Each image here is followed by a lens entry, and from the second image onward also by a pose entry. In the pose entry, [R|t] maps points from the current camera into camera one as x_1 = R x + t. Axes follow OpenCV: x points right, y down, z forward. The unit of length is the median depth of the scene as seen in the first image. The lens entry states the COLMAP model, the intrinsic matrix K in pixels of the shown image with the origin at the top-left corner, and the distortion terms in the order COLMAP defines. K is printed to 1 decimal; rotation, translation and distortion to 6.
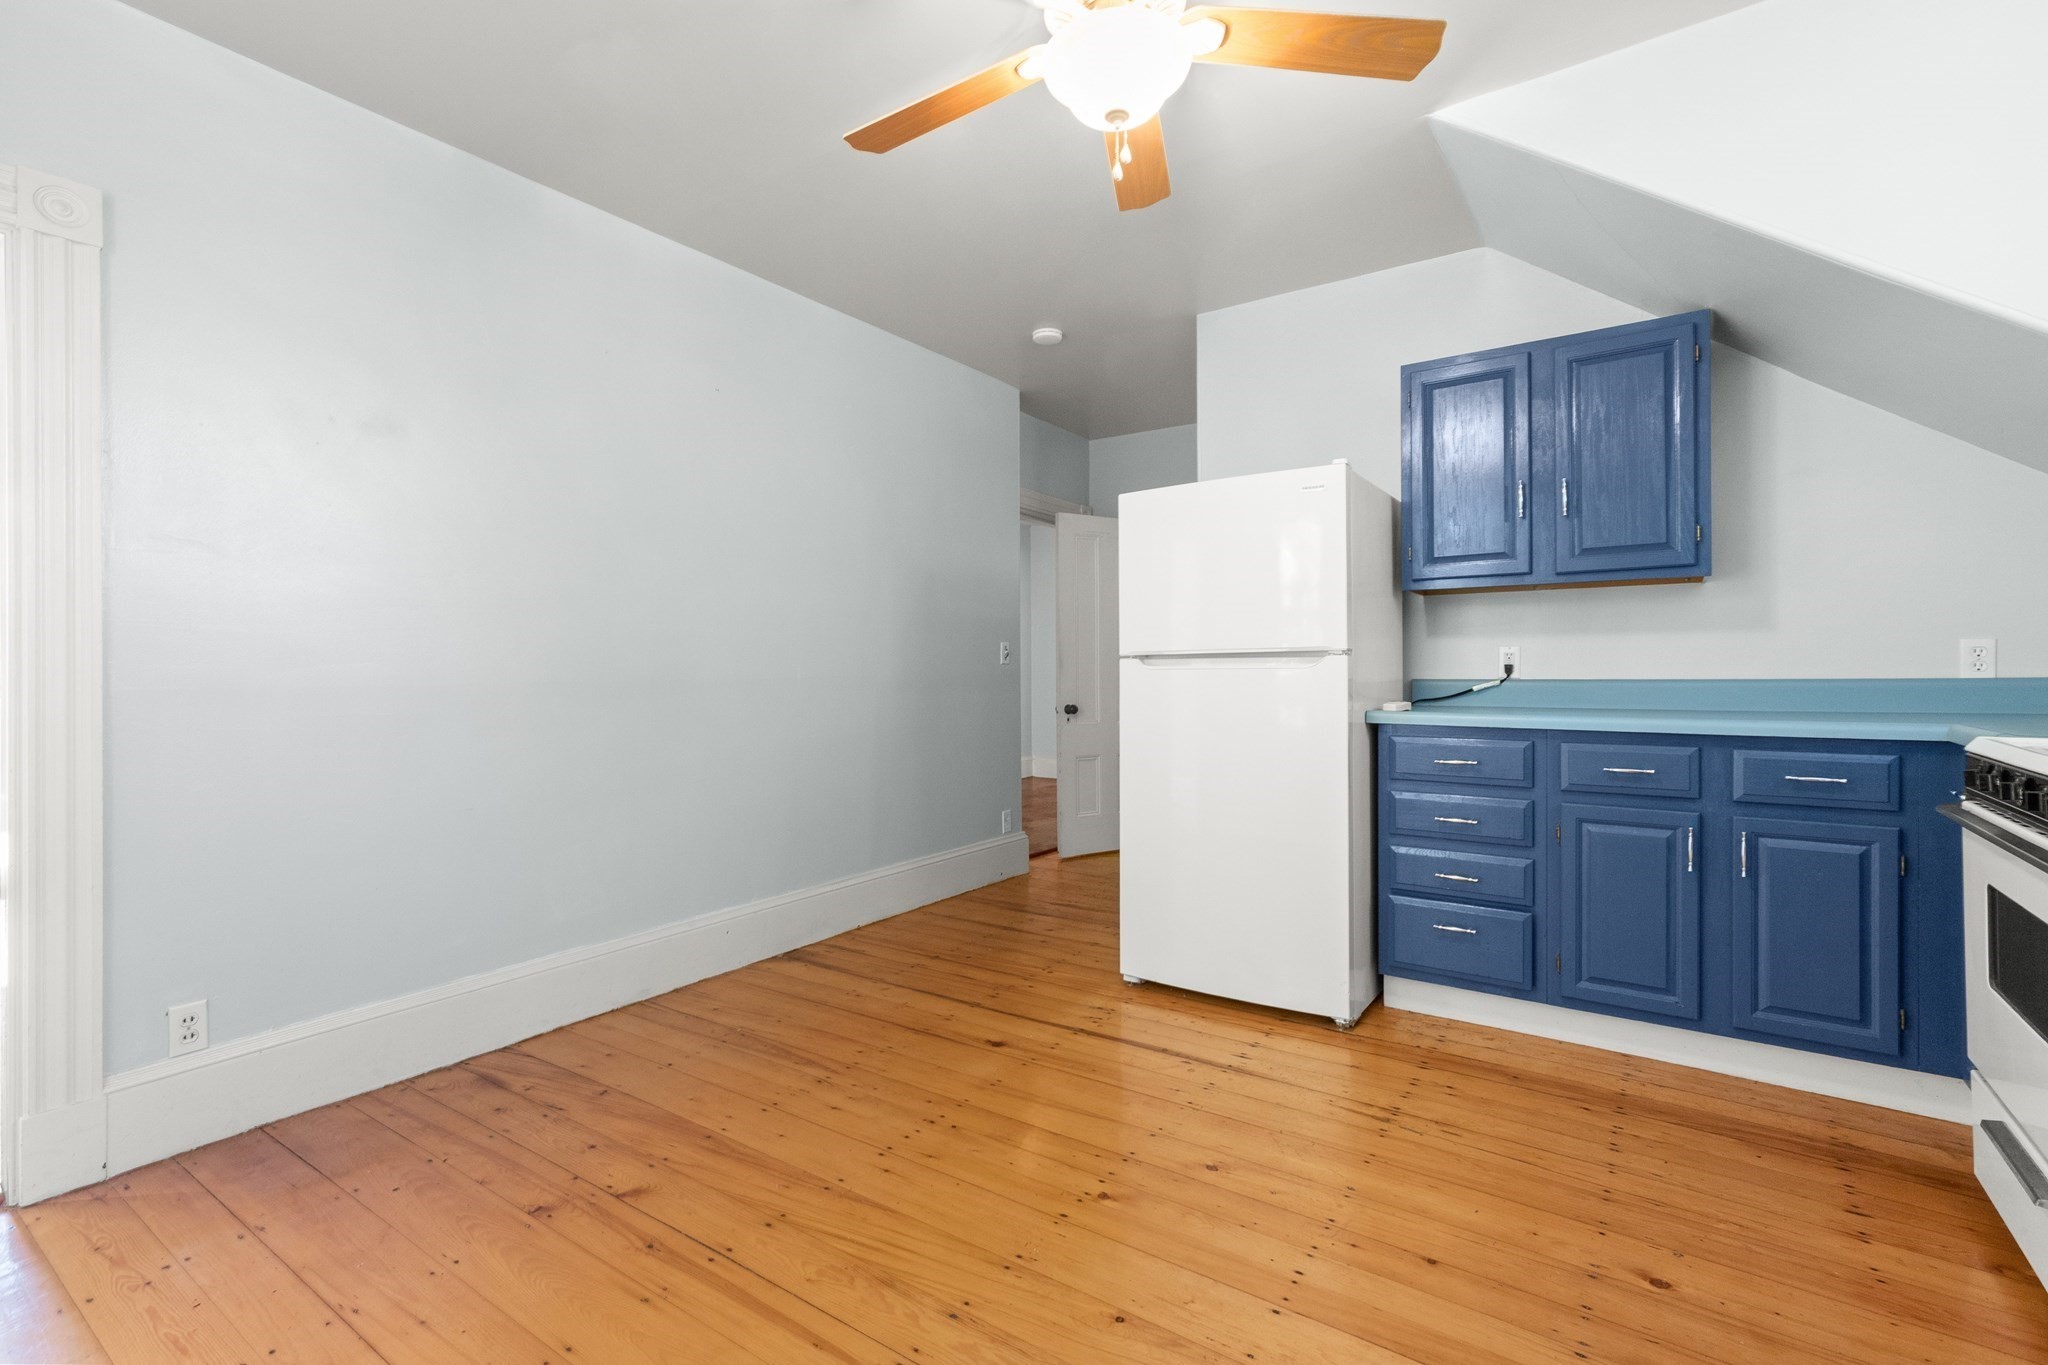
lens RADIAL K [[931.7, 0, 1037.6], [0, 931.7, 668.0], [0, 0, 1]] dist [0.000692, -0.000249]
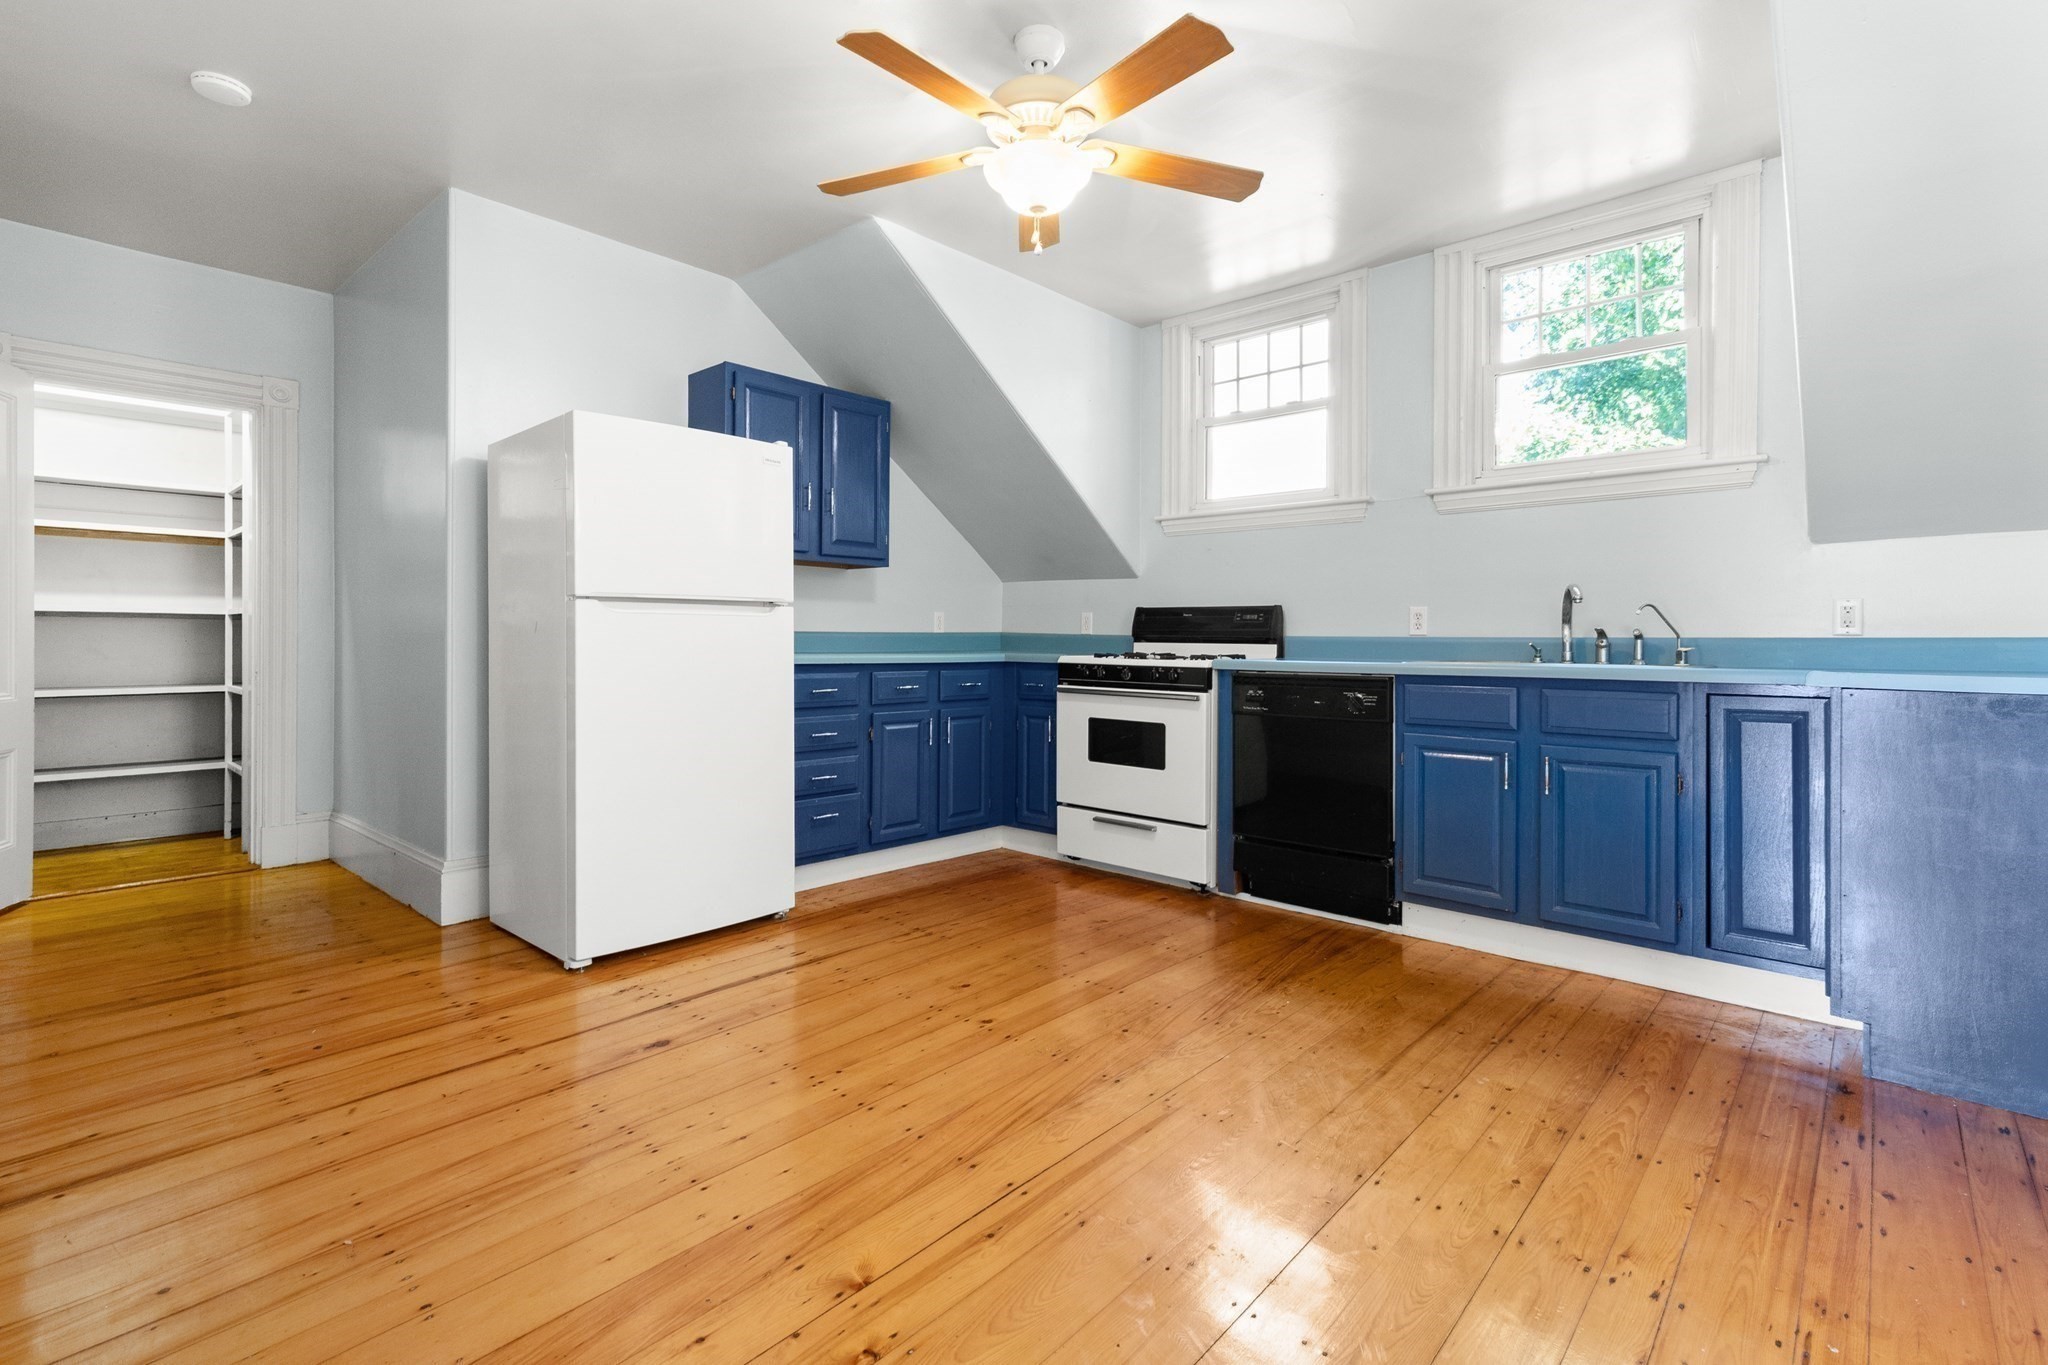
lens RADIAL K [[931.7, 0, 1029.2], [0, 931.7, 637.8], [0, 0, 1]] dist [0.000692, -0.000249]
pose [[0.128451, 0.007064, 0.991691, -0.816571], [-0.010497, 0.999928, -0.005763, 0.030363], [-0.991660, -0.009670, 0.128516, 0.533597]]
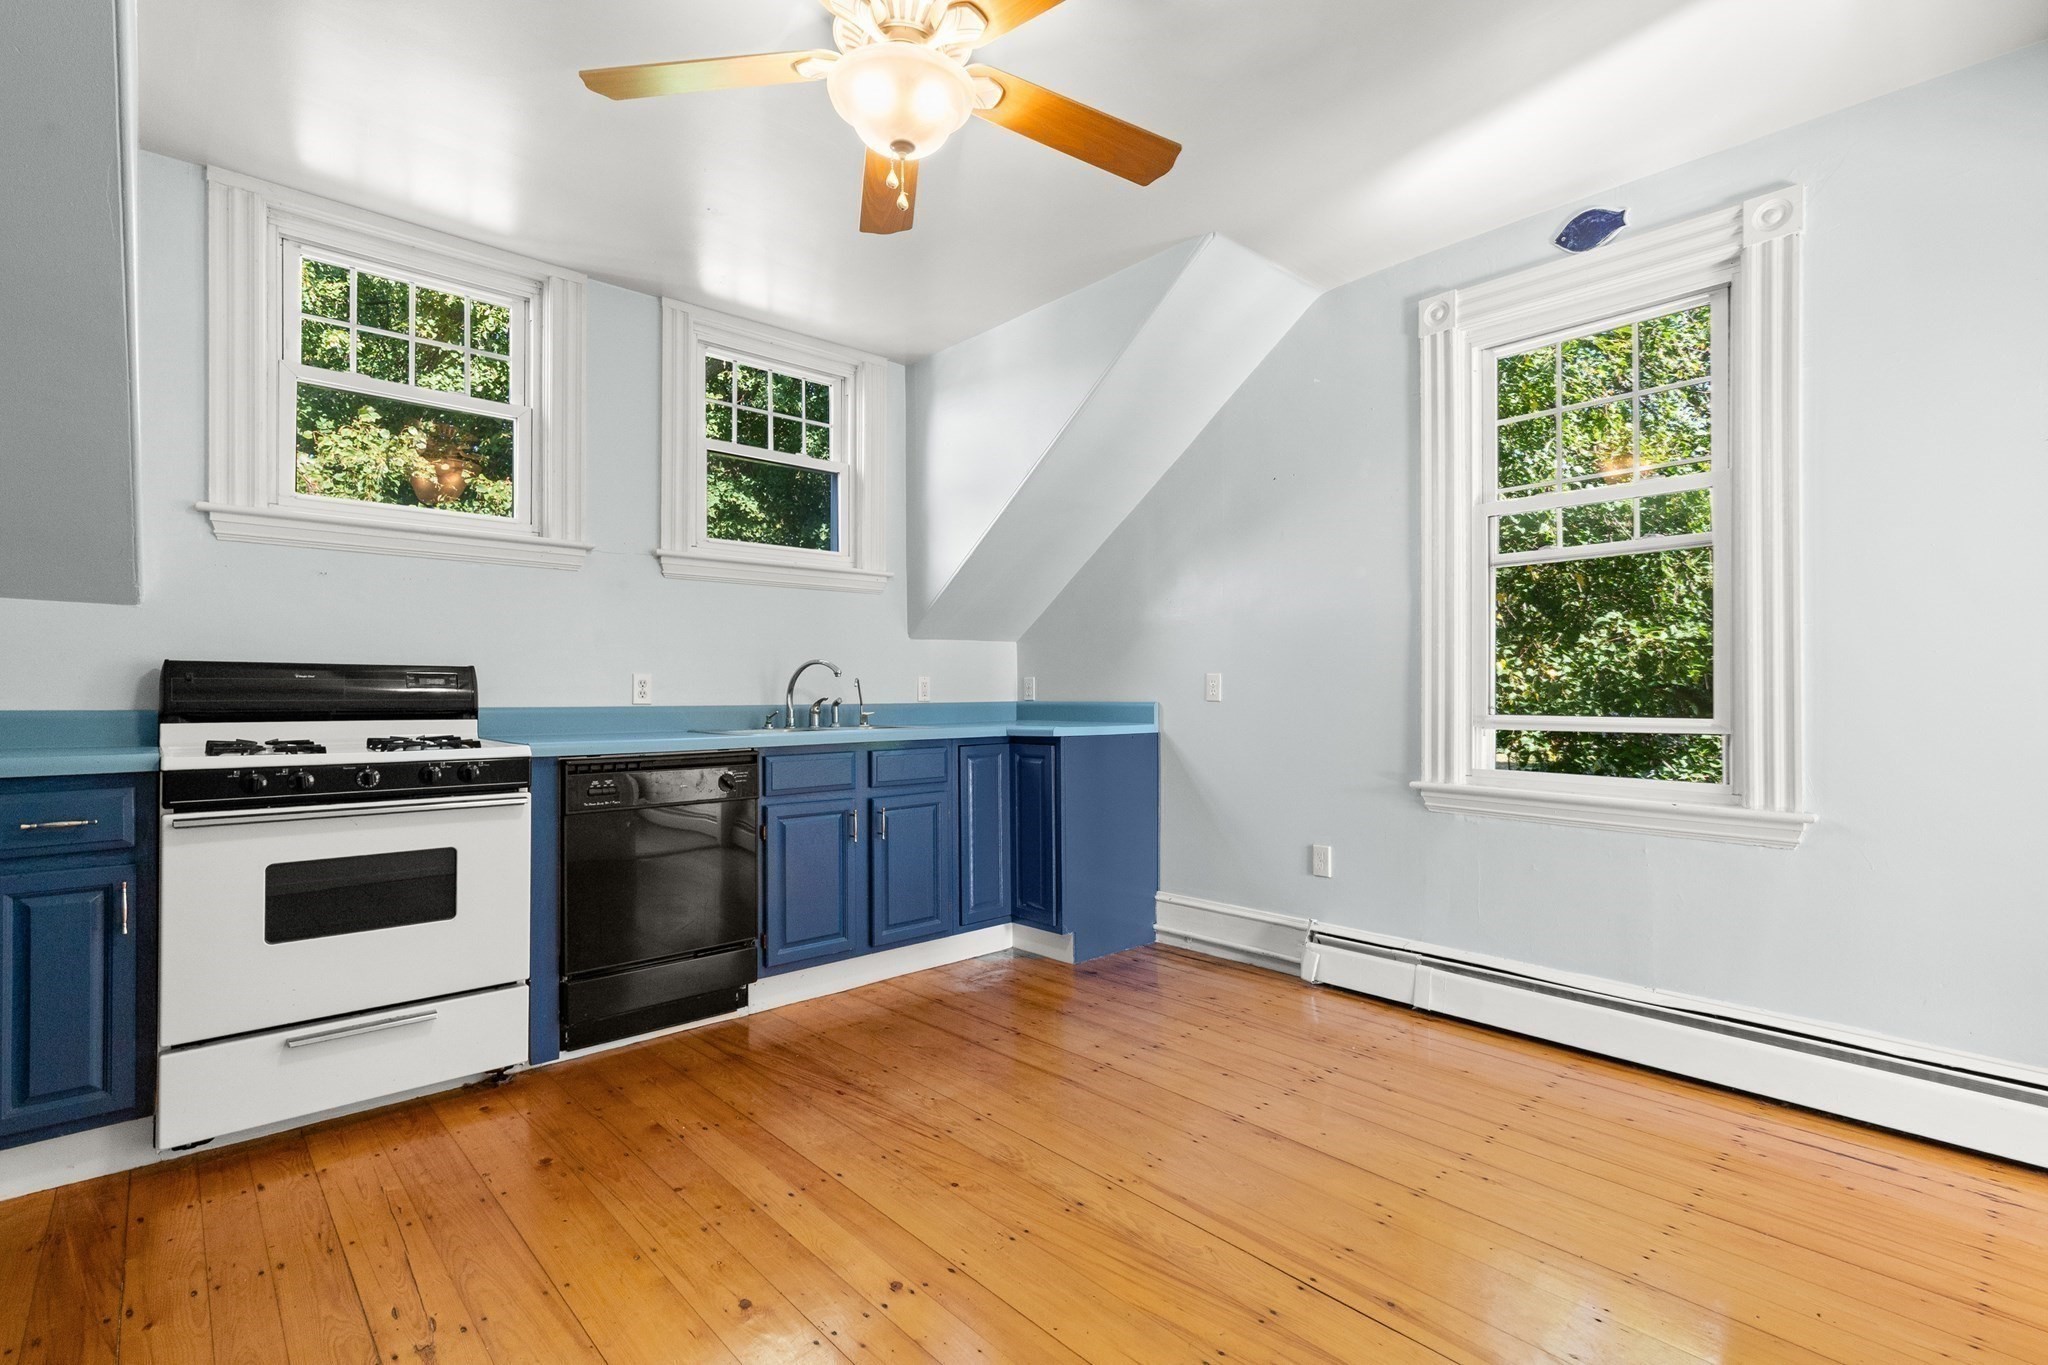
lens RADIAL K [[931.7, 0, 1006.8], [0, 931.7, 689.2], [0, 0, 1]] dist [0.000692, -0.000249]
pose [[-0.972173, 0.006687, 0.234170, -0.164265], [0.004742, 0.999949, -0.008869, 0.005707], [-0.234217, -0.007512, -0.972155, 1.254575]]
